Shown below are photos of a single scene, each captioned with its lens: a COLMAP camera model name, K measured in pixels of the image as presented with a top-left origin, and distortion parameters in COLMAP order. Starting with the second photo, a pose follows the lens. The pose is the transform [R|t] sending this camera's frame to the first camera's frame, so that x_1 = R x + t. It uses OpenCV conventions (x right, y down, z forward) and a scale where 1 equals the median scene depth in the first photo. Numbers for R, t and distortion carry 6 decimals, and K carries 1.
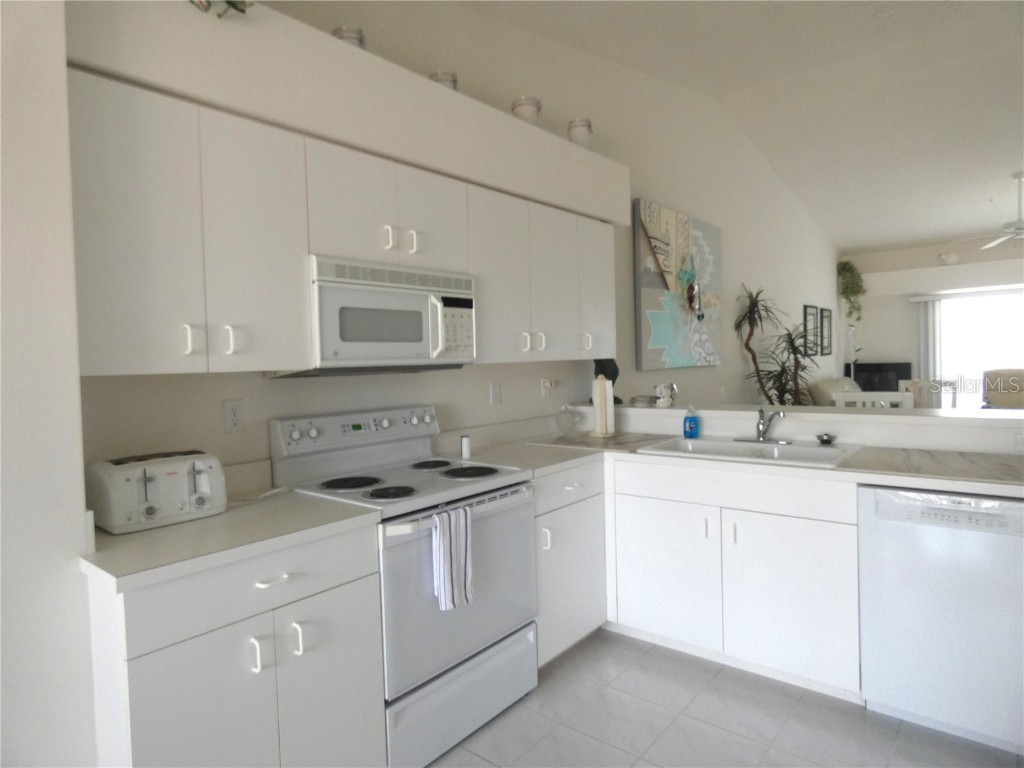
lens RADIAL K [[609.1, 0, 509.5], [0, 609.1, 379.8], [0, 0, 1]] dist [-0.017726, 0.009015]
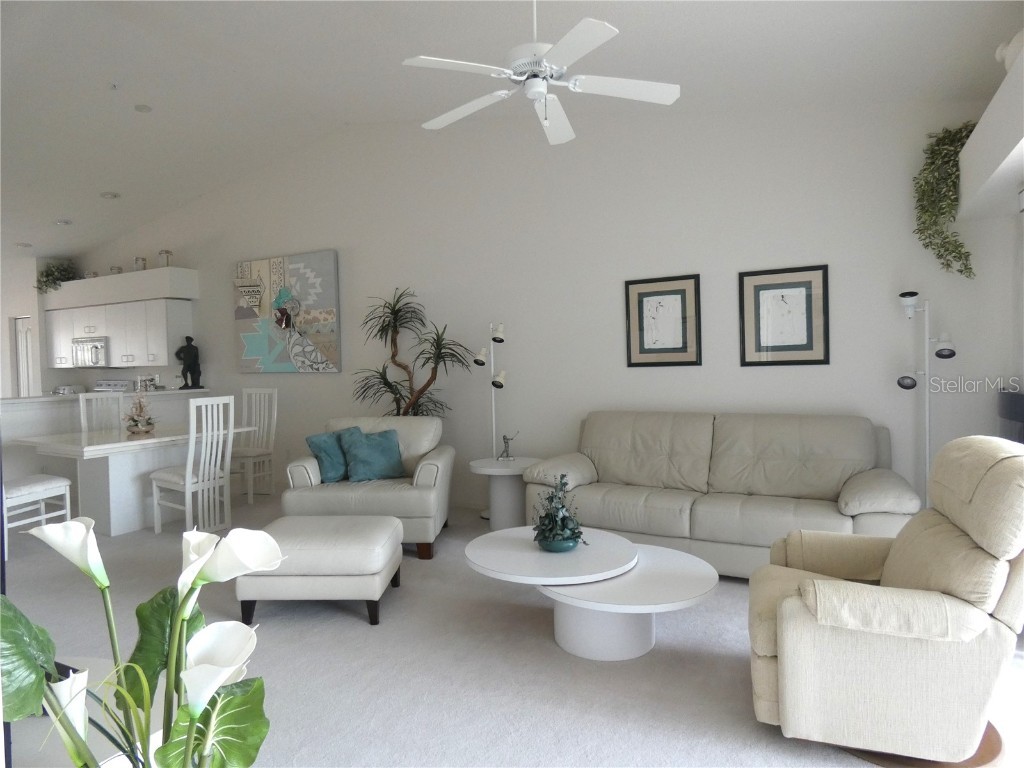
lens RADIAL K [[609.1, 0, 505.5], [0, 609.1, 379.7], [0, 0, 1]] dist [-0.017726, 0.009015]
pose [[0.199740, 0.051486, -0.978495, 0.968326], [-0.027630, 0.998517, 0.046900, -0.046595], [0.979459, 0.017668, 0.200866, 0.699339]]
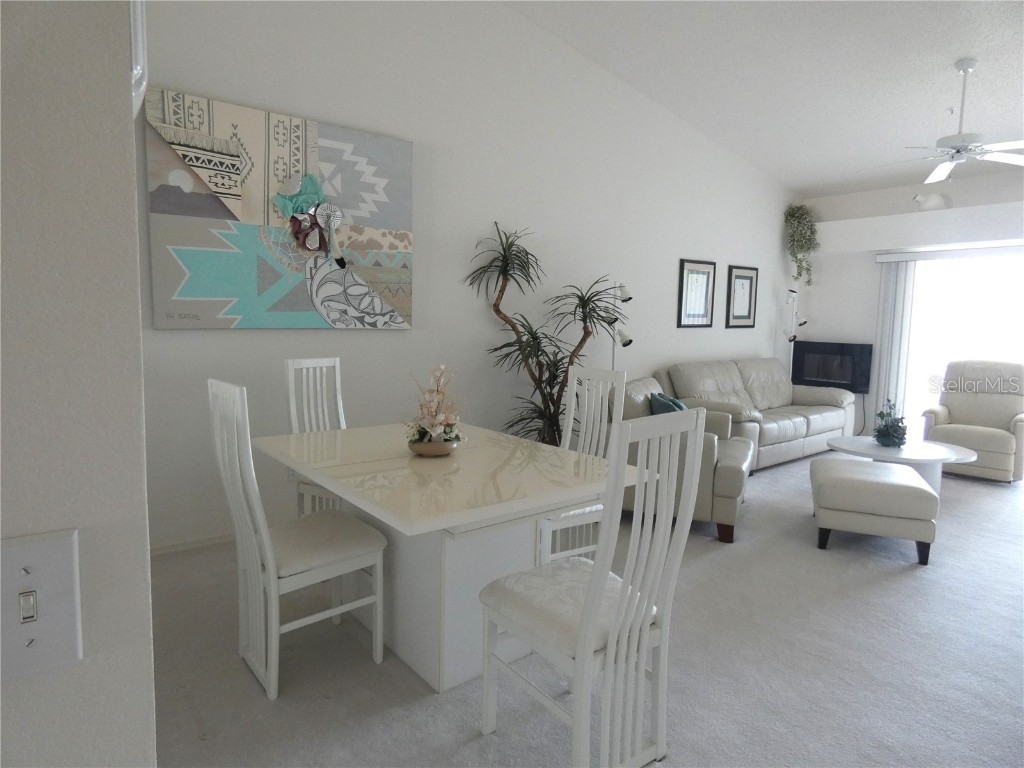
lens RADIAL K [[609.1, 0, 506.5], [0, 609.1, 376.1], [0, 0, 1]] dist [-0.017726, 0.009015]
pose [[0.977037, 0.068462, -0.201772, 0.399966], [-0.055689, 0.996108, 0.068322, -0.016524], [0.205664, -0.055517, 0.977047, 0.192018]]
